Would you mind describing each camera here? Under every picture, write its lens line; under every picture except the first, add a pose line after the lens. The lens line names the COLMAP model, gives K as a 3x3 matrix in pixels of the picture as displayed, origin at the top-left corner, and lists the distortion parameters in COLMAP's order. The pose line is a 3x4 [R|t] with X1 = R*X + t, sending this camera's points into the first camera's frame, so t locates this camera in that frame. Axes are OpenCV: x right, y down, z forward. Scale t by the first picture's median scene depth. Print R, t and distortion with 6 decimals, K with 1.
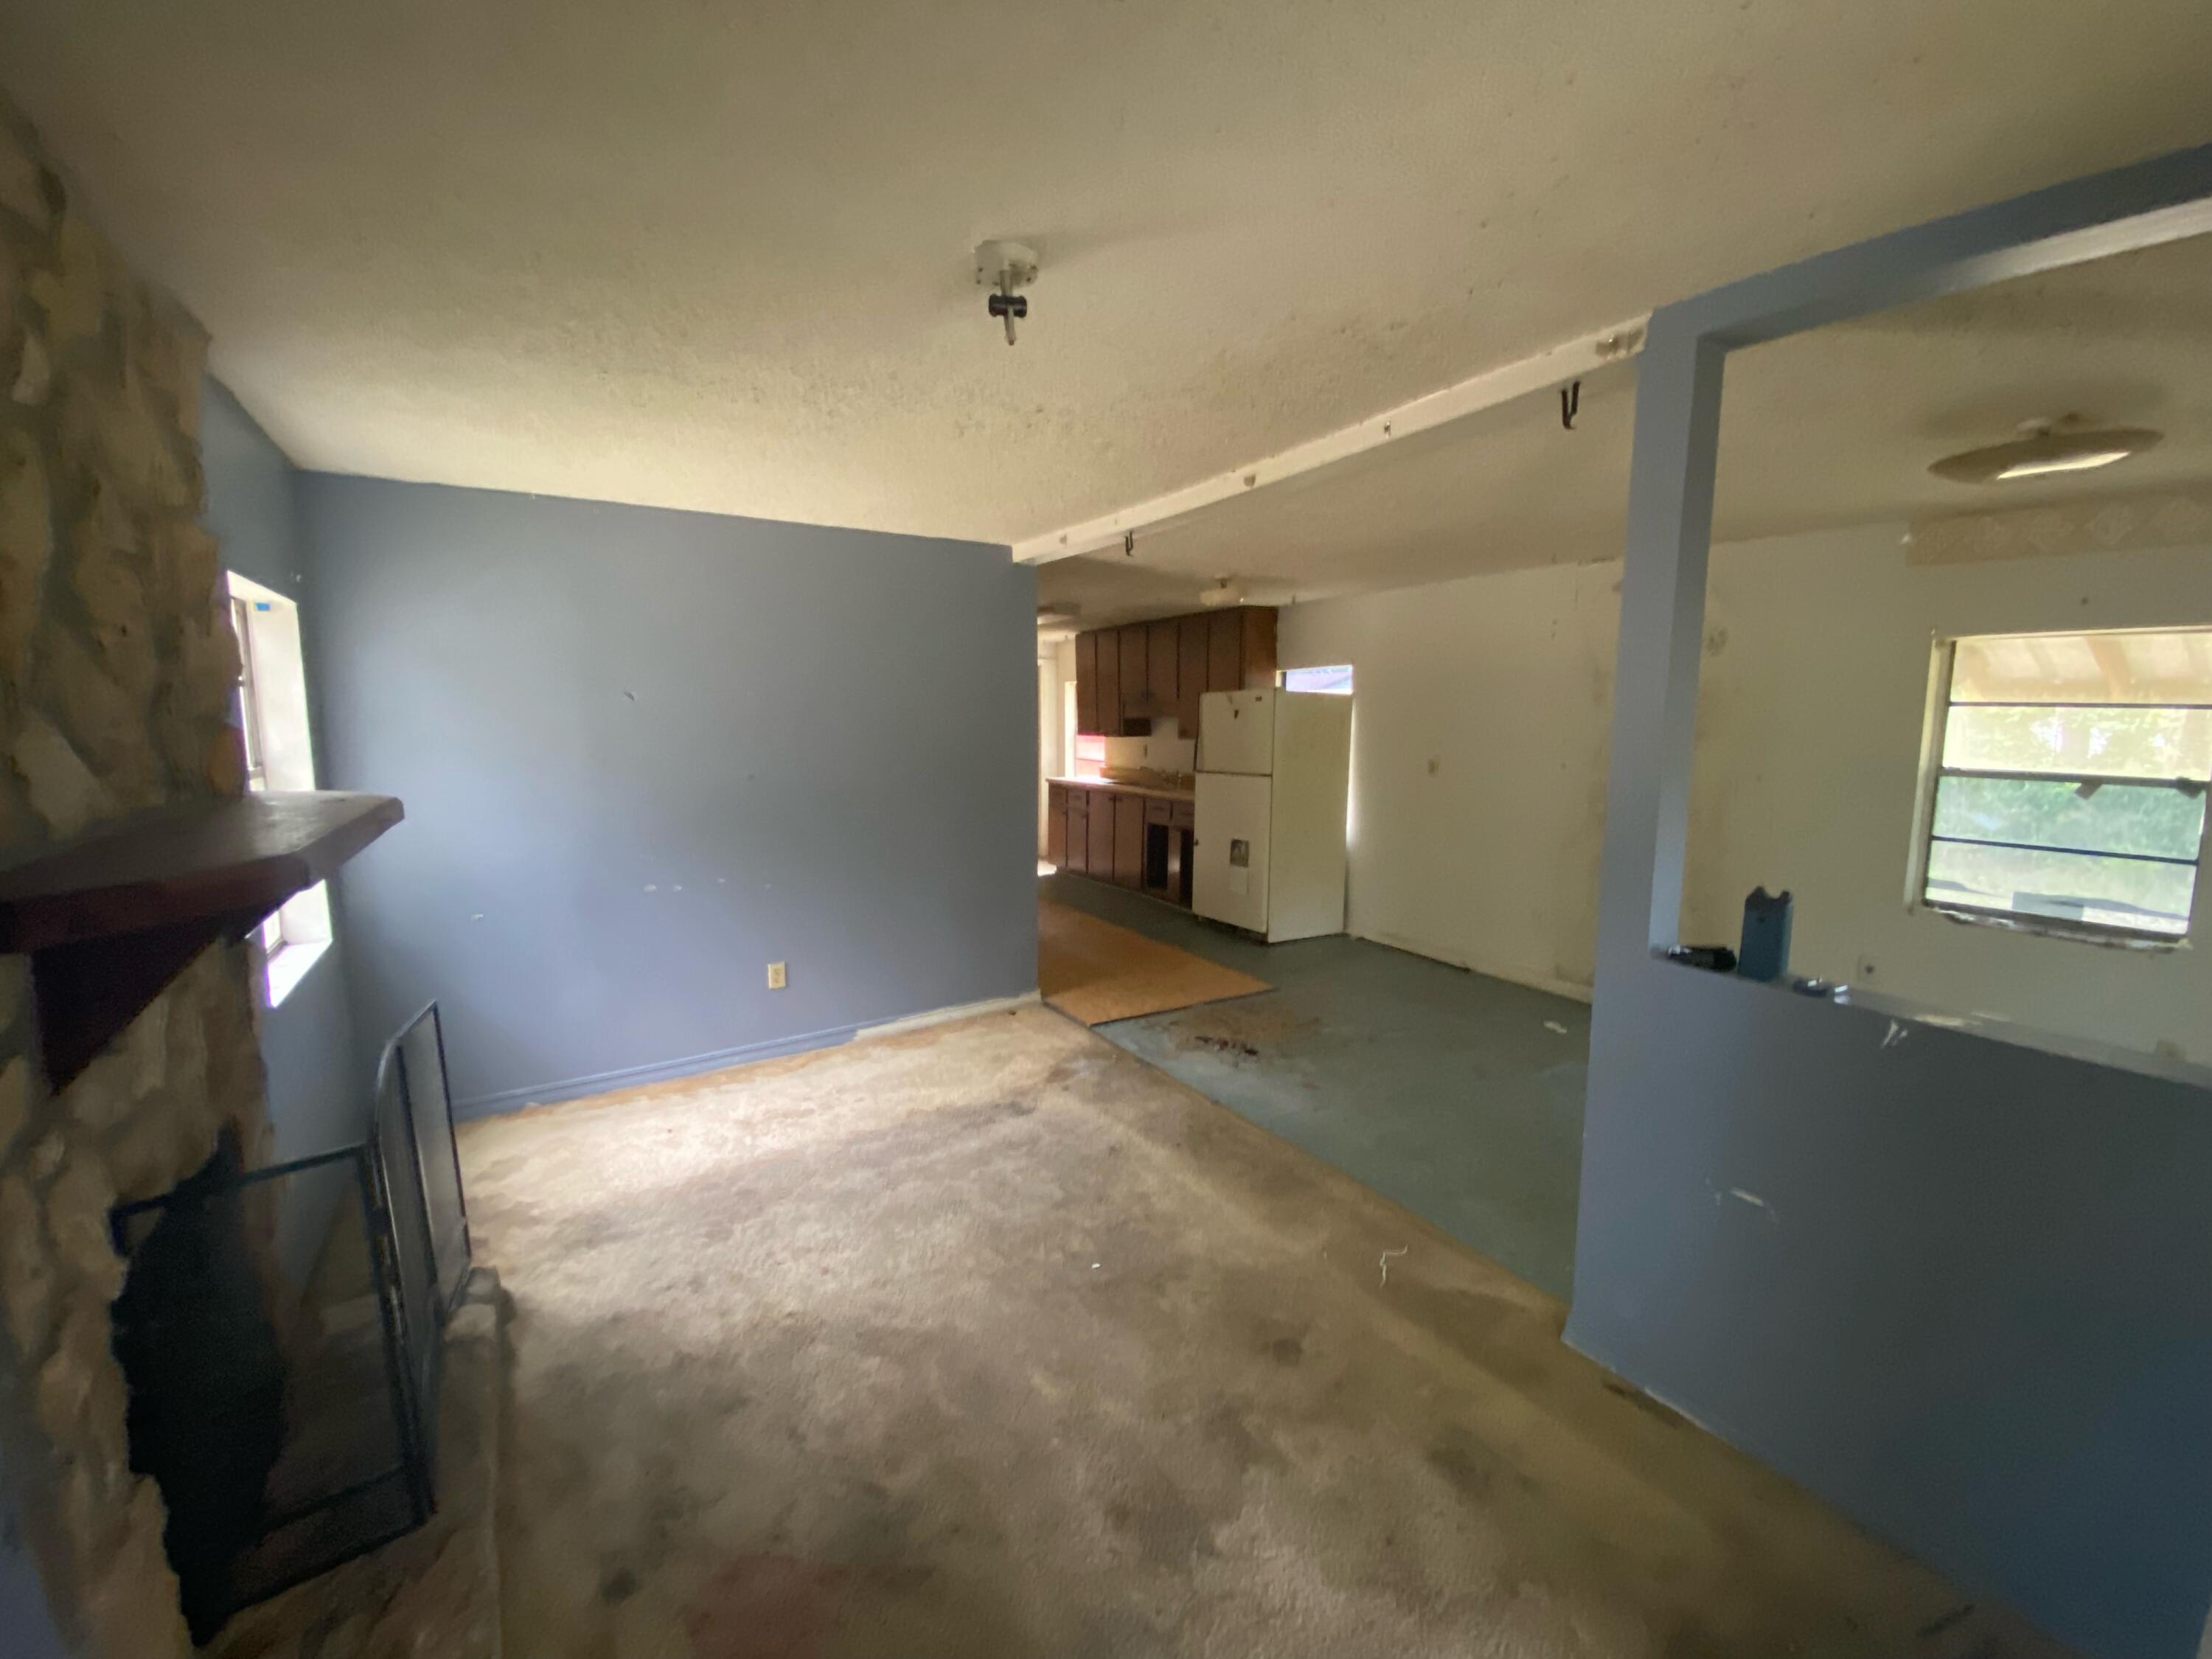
lens RADIAL K [[905.3, 0, 1106.0], [0, 905.3, 829.5], [0, 0, 1]] dist [-0.044607, -0.000050]
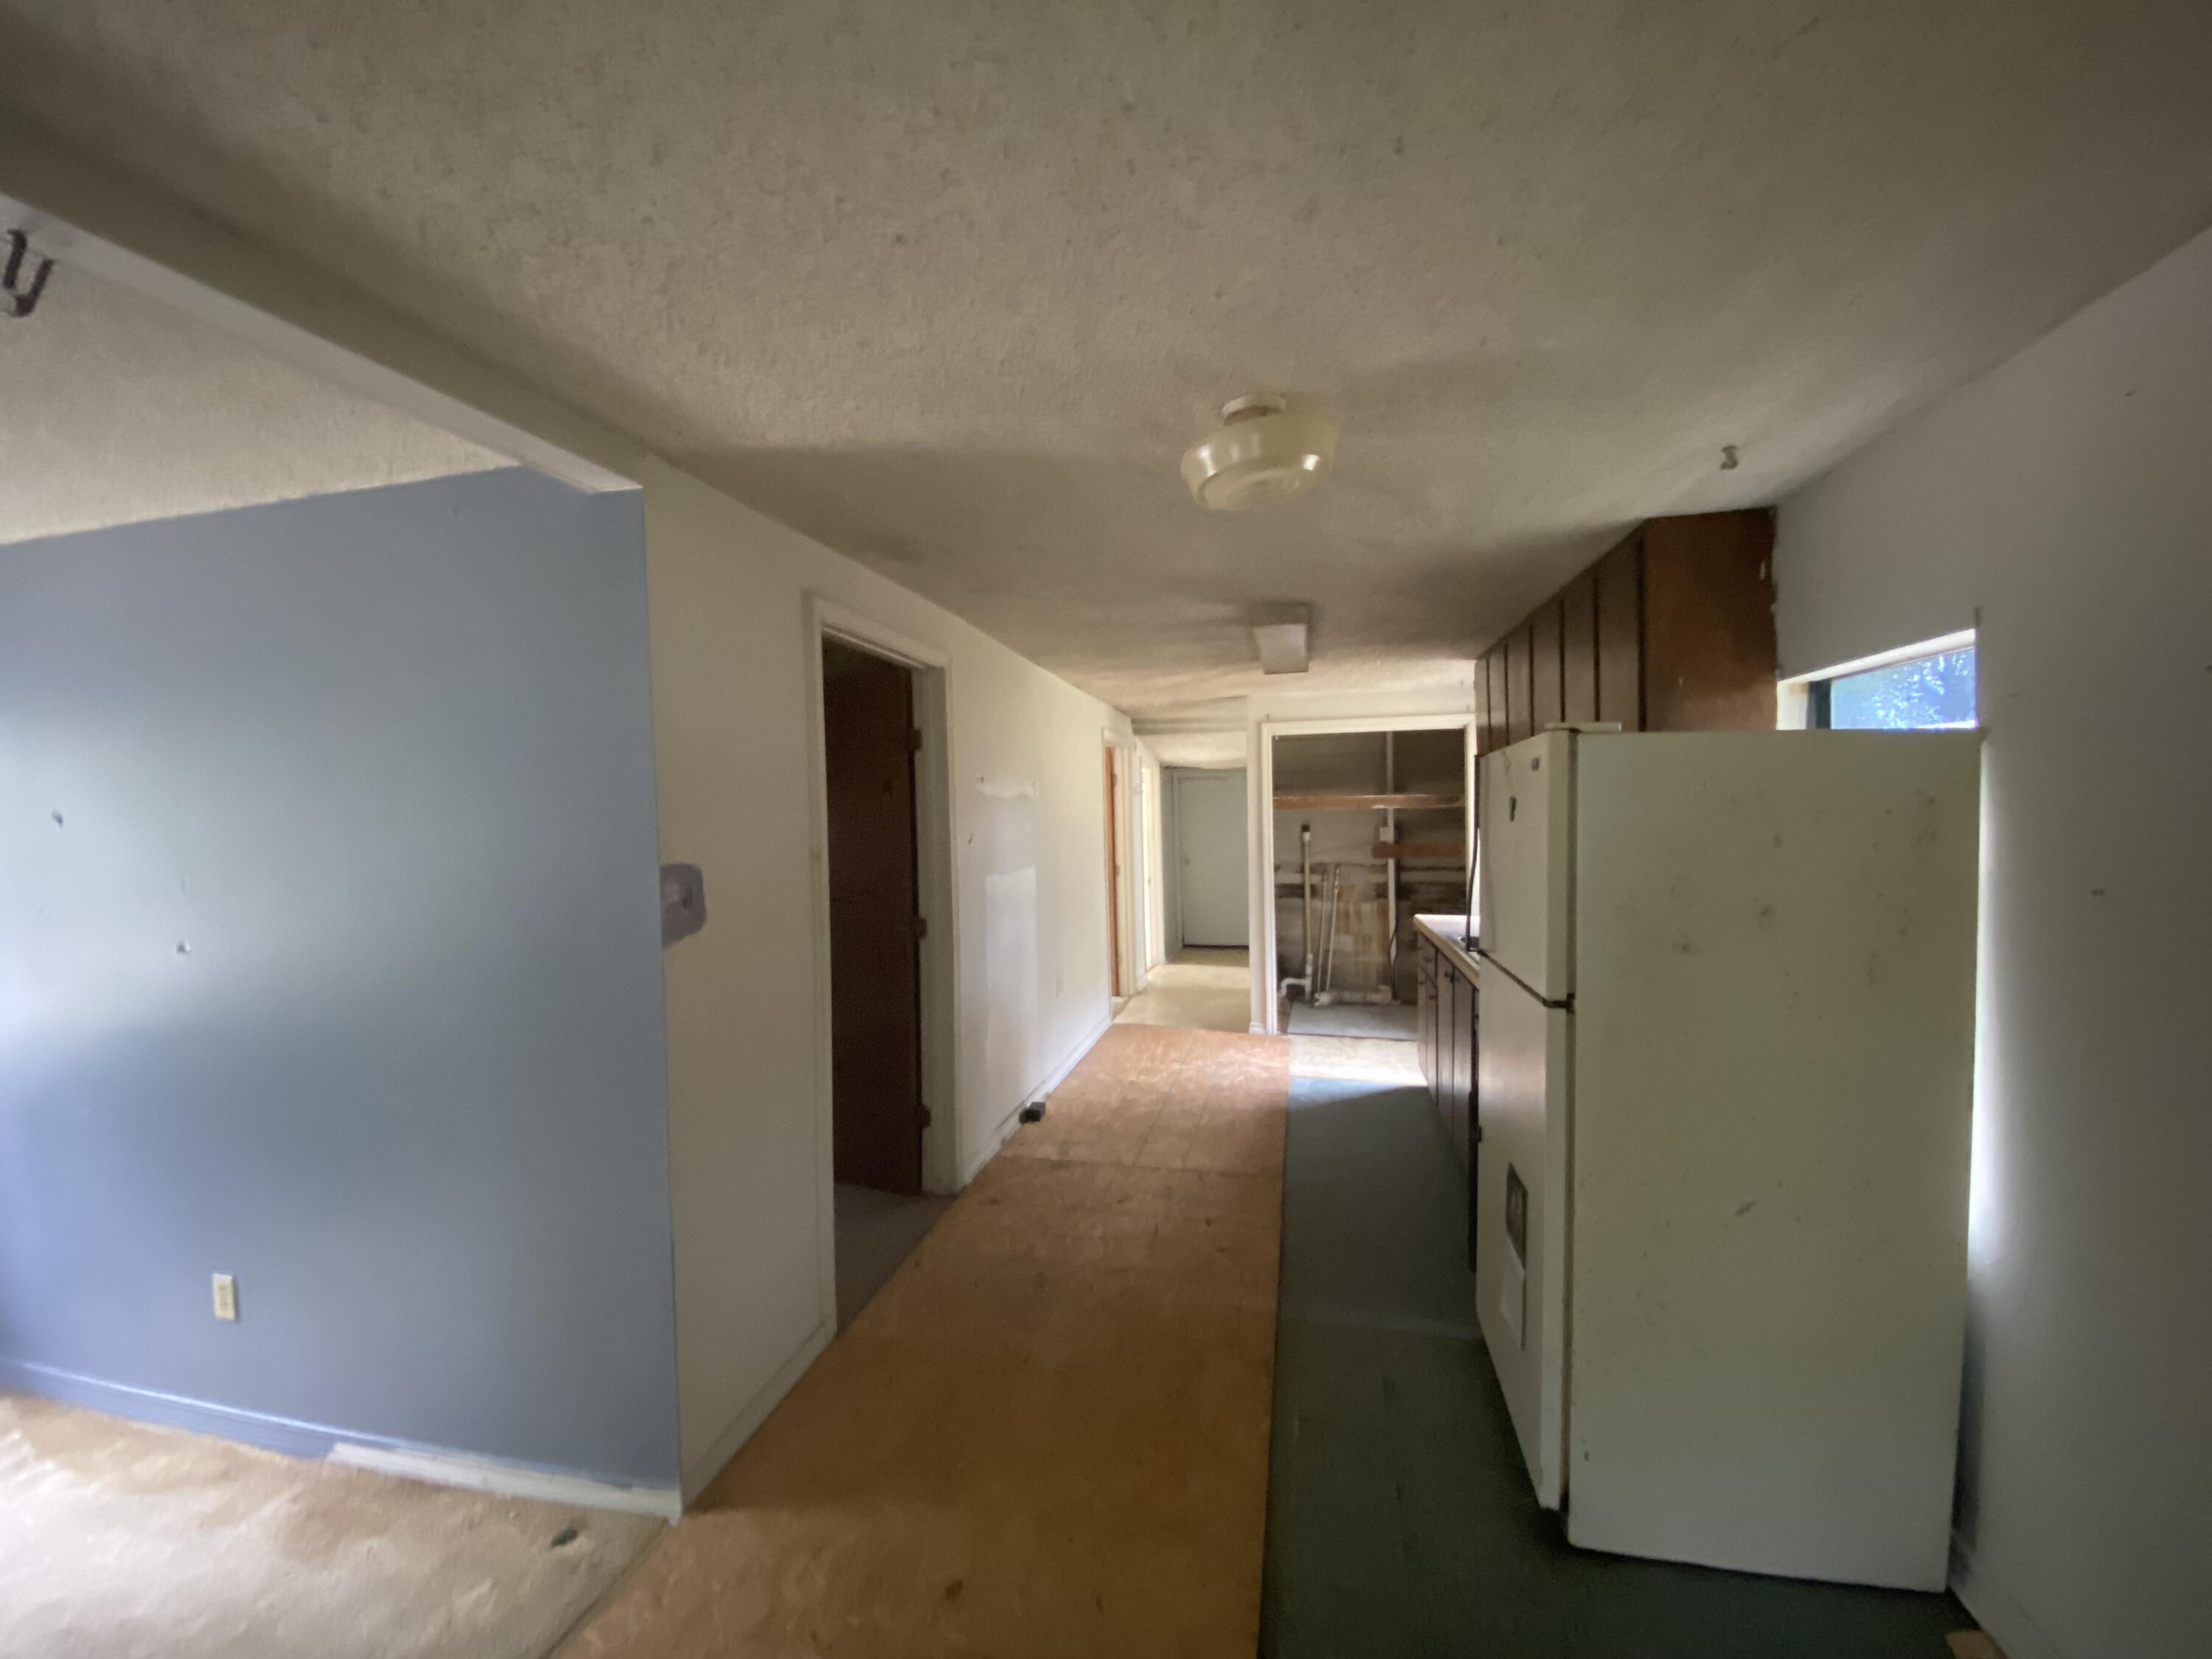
lens RADIAL K [[905.3, 0, 1106.0], [0, 905.3, 829.5], [0, 0, 1]] dist [-0.044607, -0.000050]
pose [[0.712328, -0.020332, -0.701552, 0.284274], [-0.061573, 0.993916, -0.091325, -0.080614], [0.699141, 0.108250, 0.706742, 0.671226]]
